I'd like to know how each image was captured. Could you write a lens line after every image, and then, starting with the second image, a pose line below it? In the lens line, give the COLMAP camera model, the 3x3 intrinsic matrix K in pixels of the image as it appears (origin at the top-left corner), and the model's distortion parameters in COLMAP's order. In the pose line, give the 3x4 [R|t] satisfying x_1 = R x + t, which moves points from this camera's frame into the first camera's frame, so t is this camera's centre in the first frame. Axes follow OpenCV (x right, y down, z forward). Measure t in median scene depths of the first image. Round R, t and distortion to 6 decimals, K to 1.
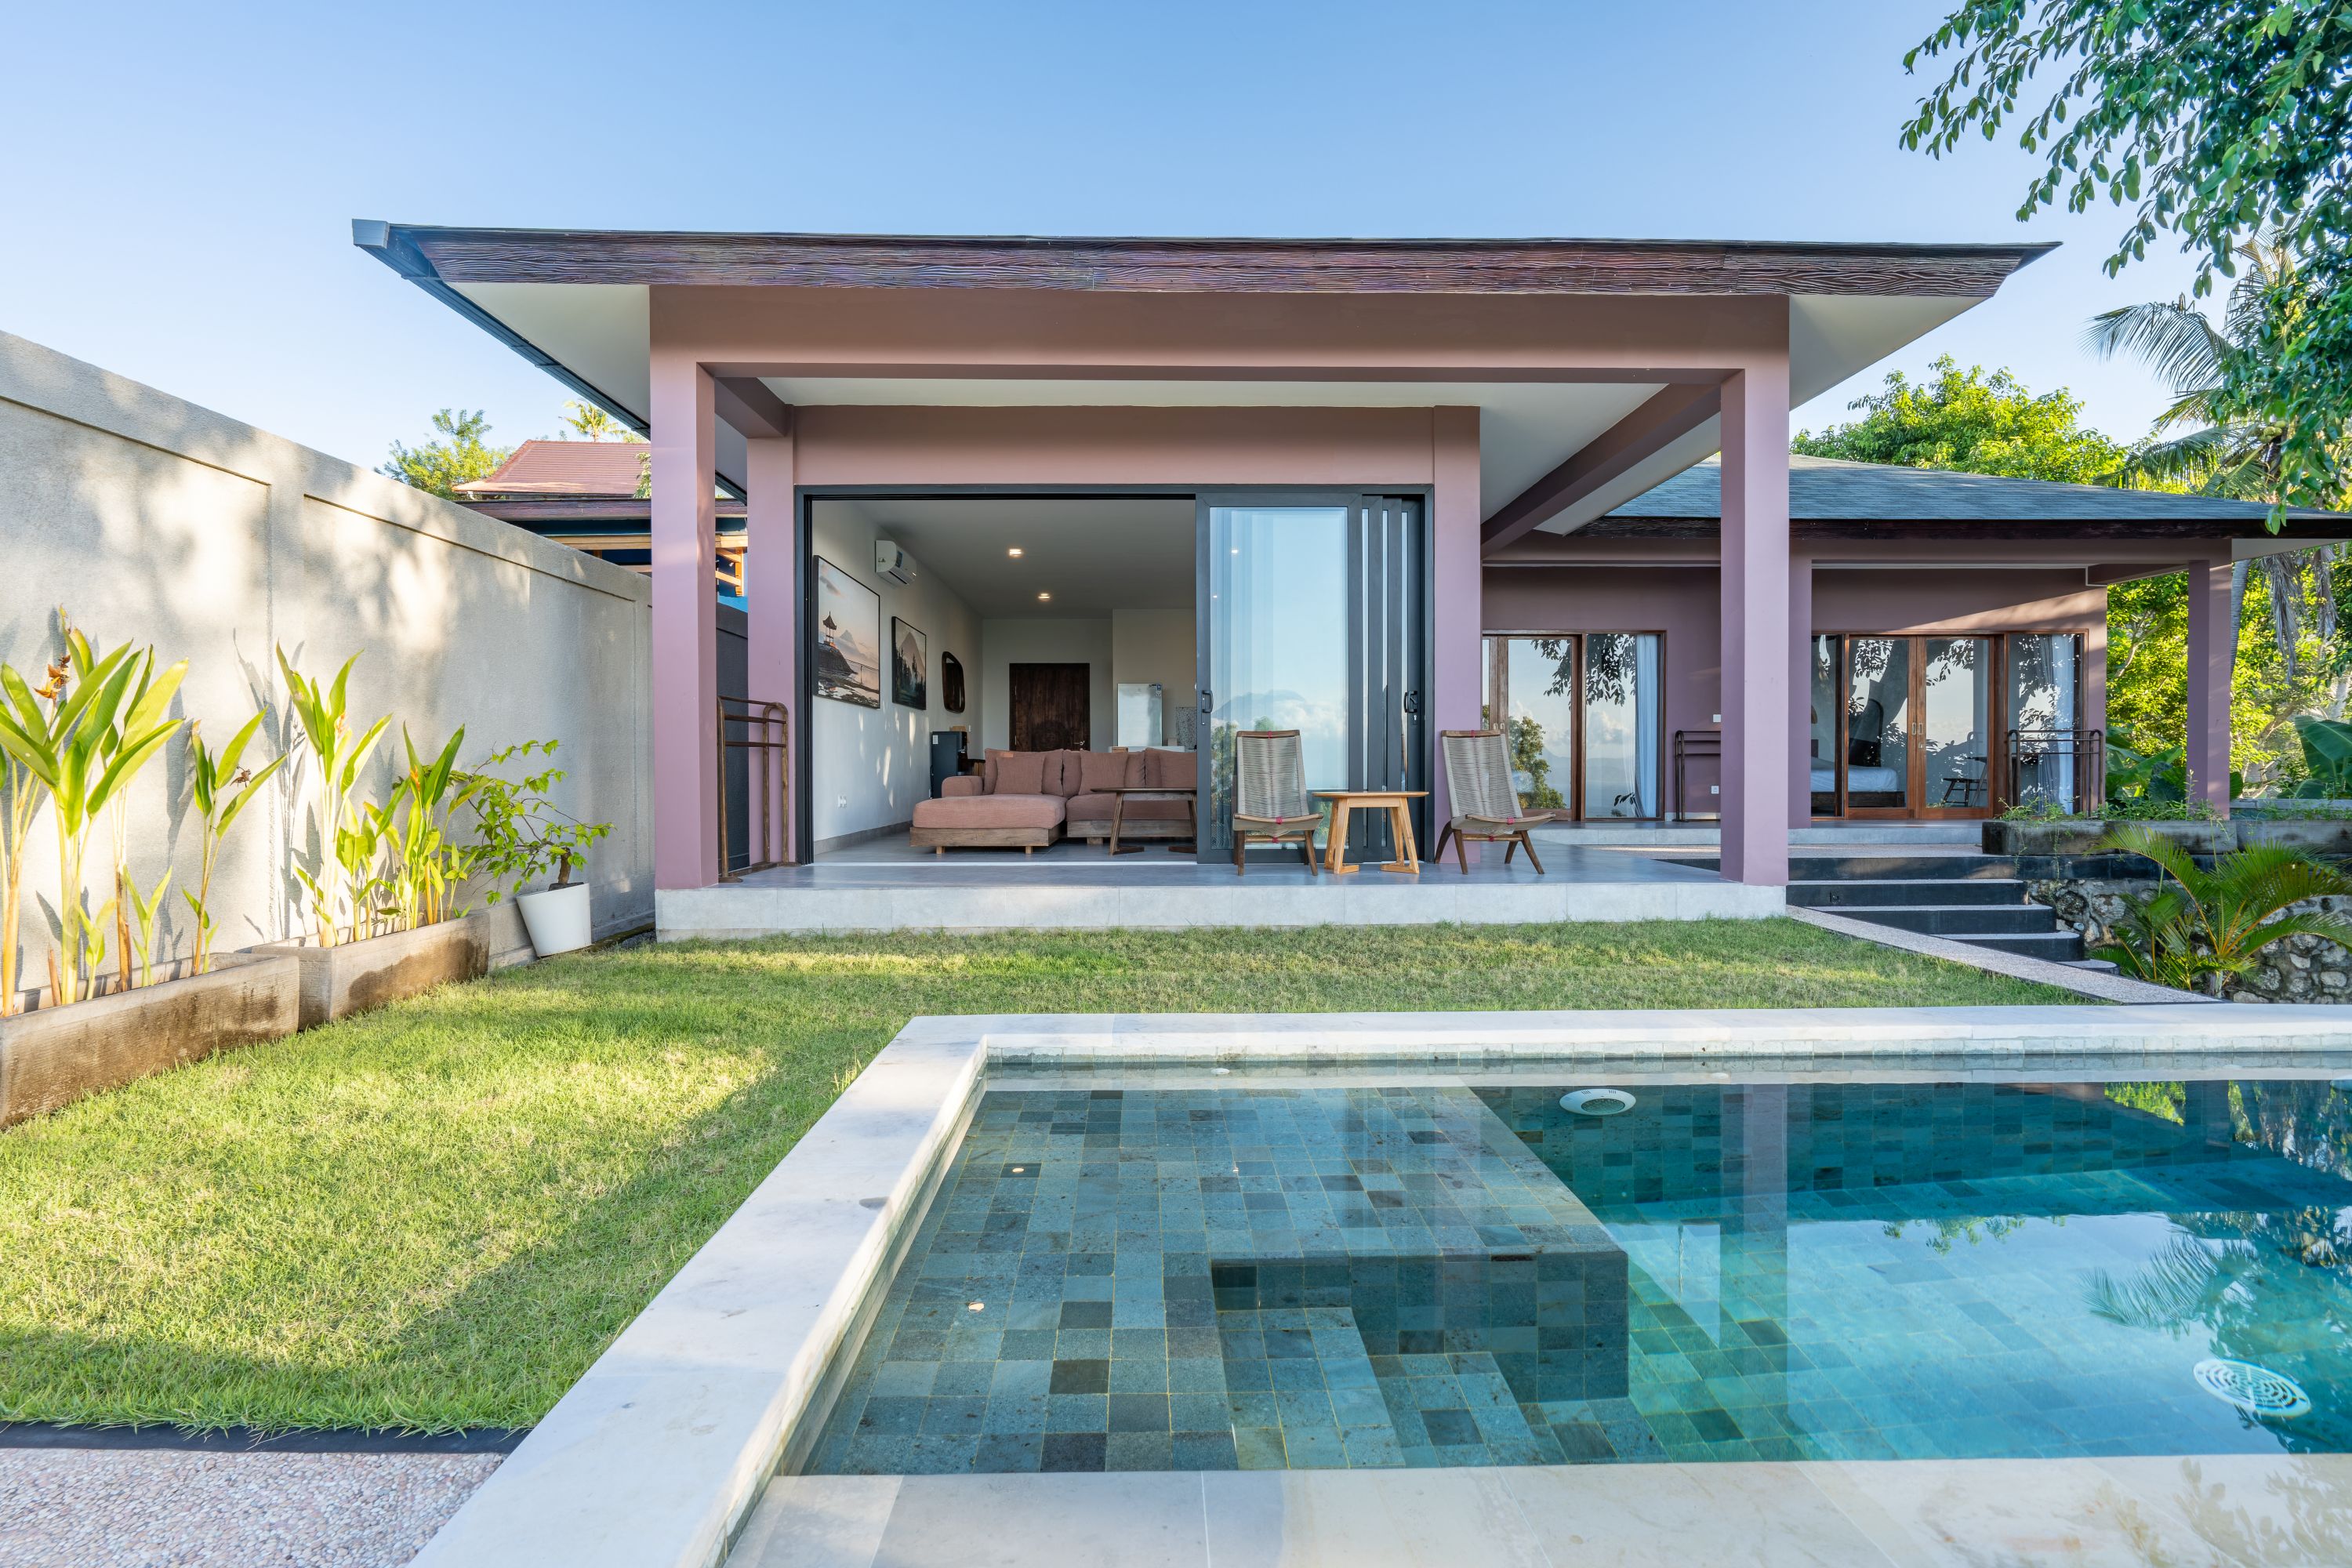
lens RADIAL K [[1071.8, 0, 1171.9], [0, 1071.8, 779.4], [0, 0, 1]] dist [-0.000438, 0.001112]
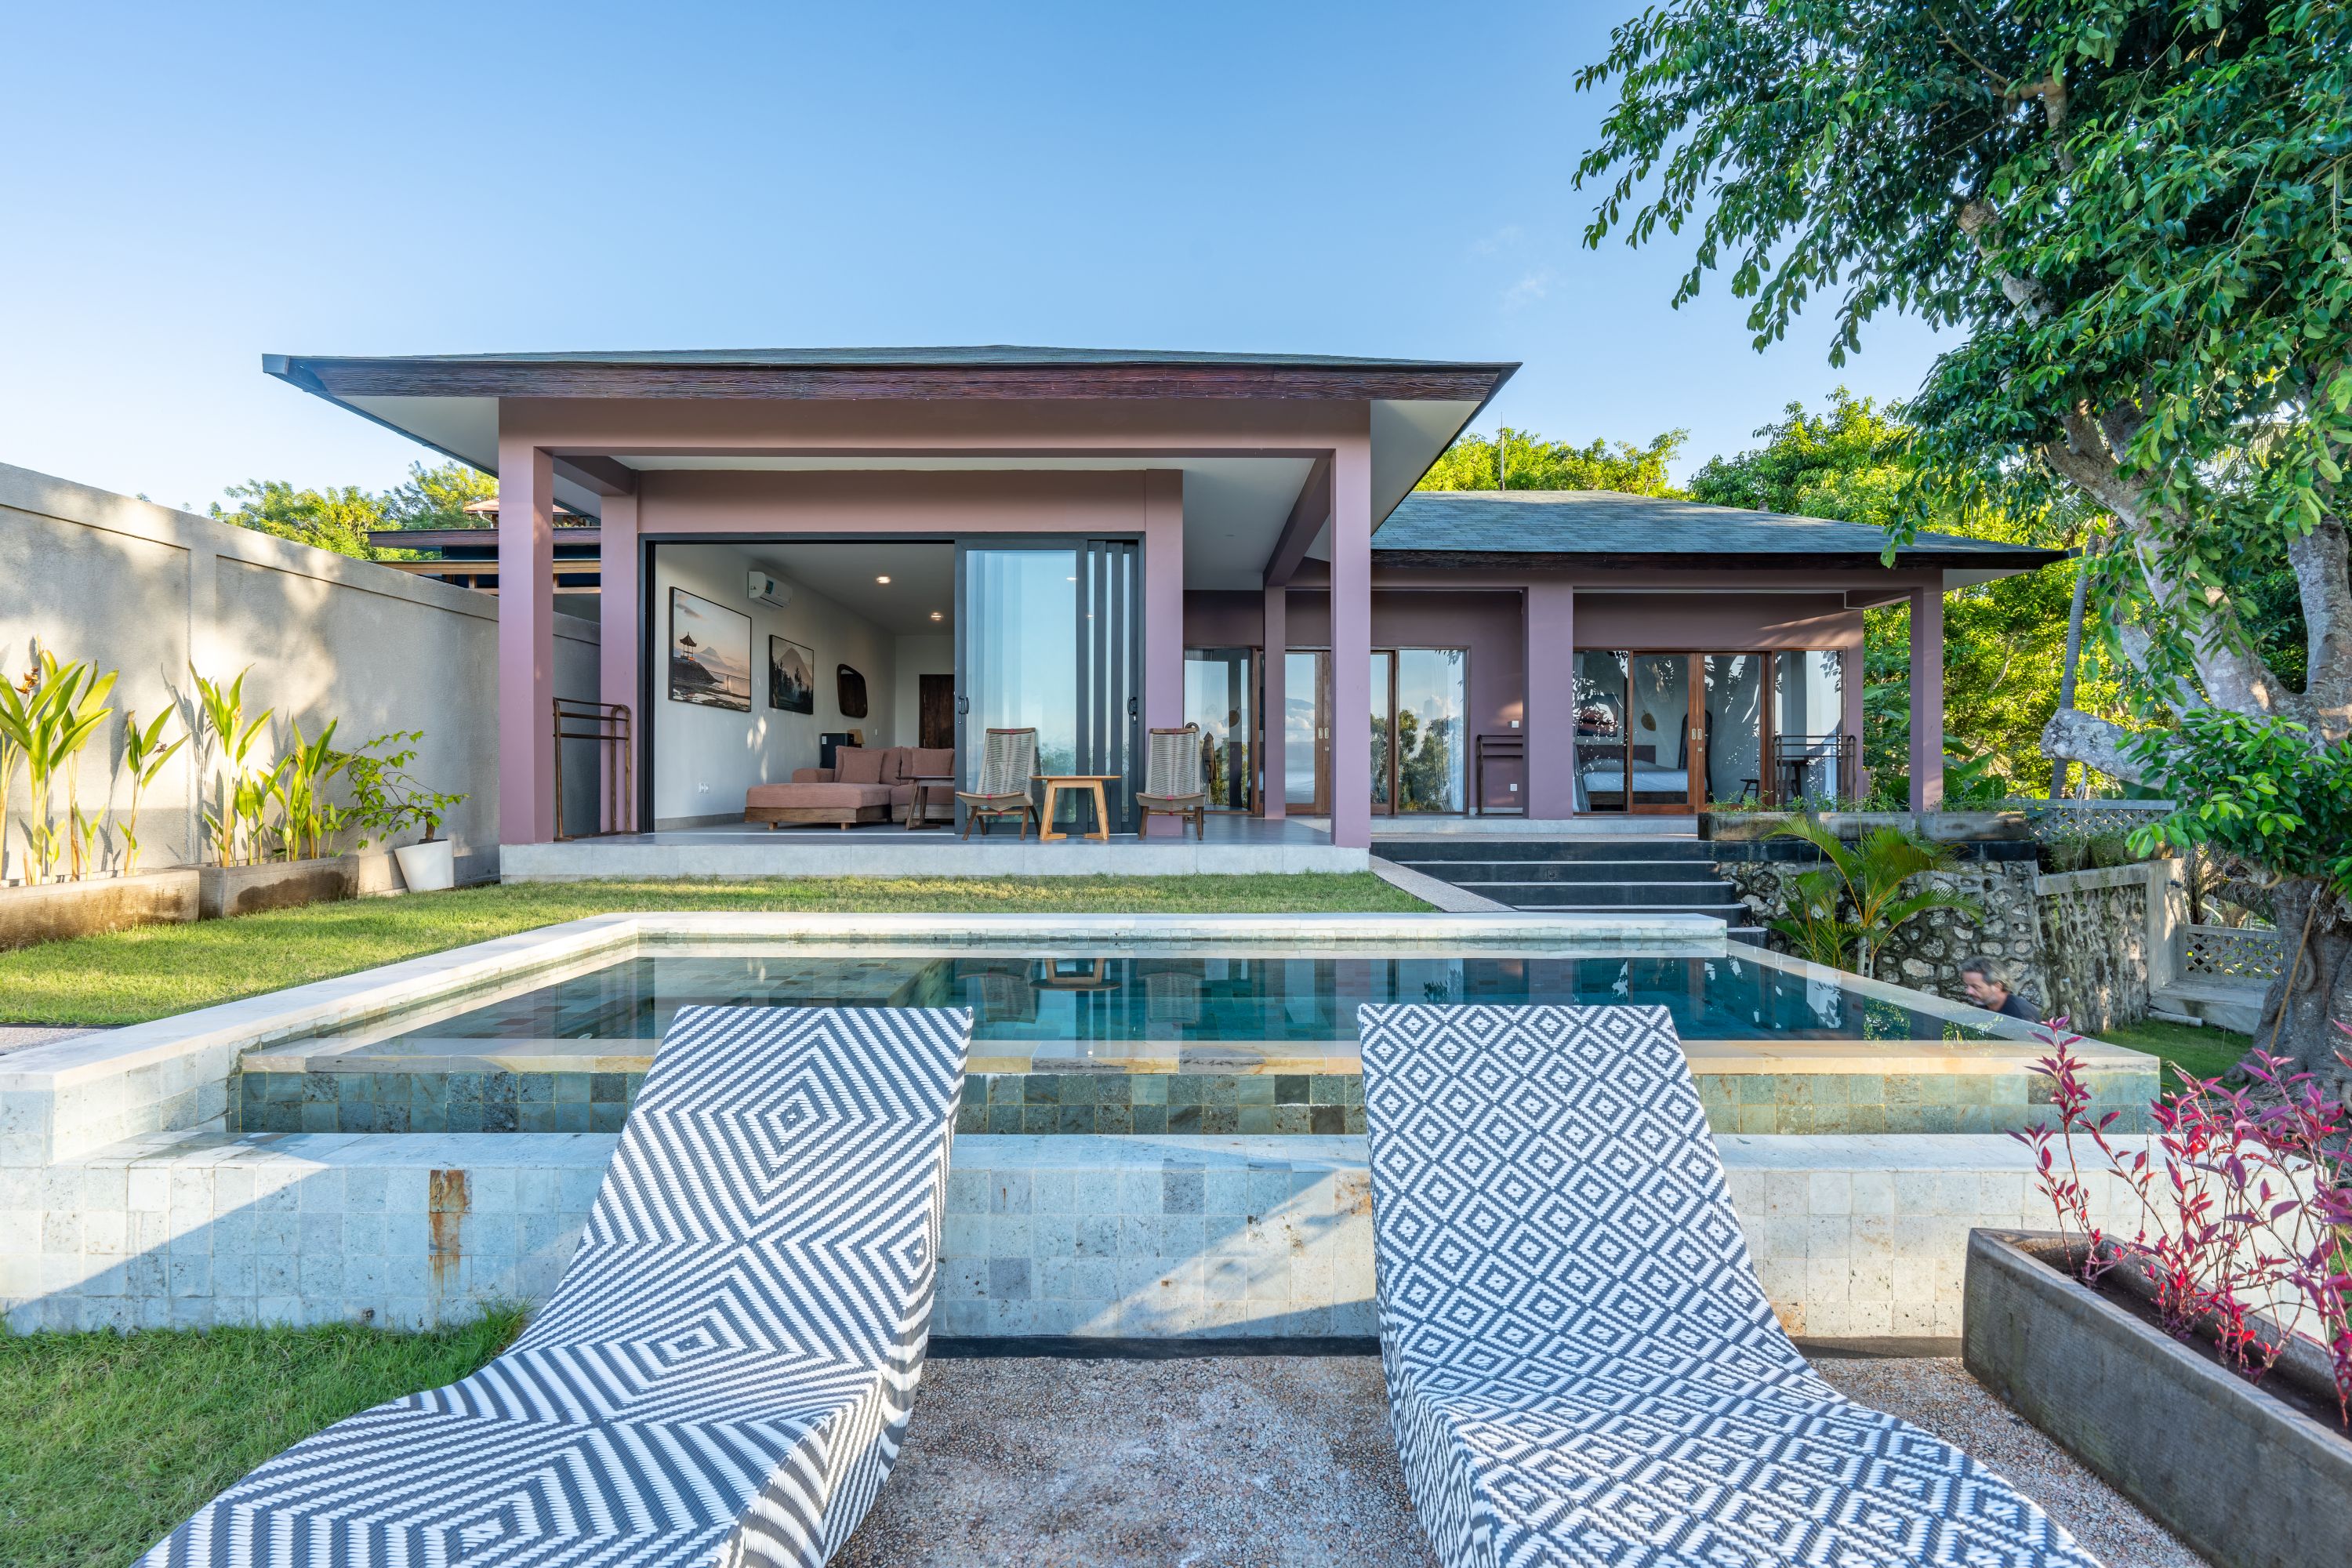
lens RADIAL K [[1071.8, 0, 1178.9], [0, 1071.8, 782.7], [0, 0, 1]] dist [-0.000438, 0.001112]
pose [[0.999833, 0.004165, -0.017812, 0.309733], [-0.004300, 0.999962, -0.007581, 0.026923], [0.017780, 0.007656, 0.999813, -0.251090]]
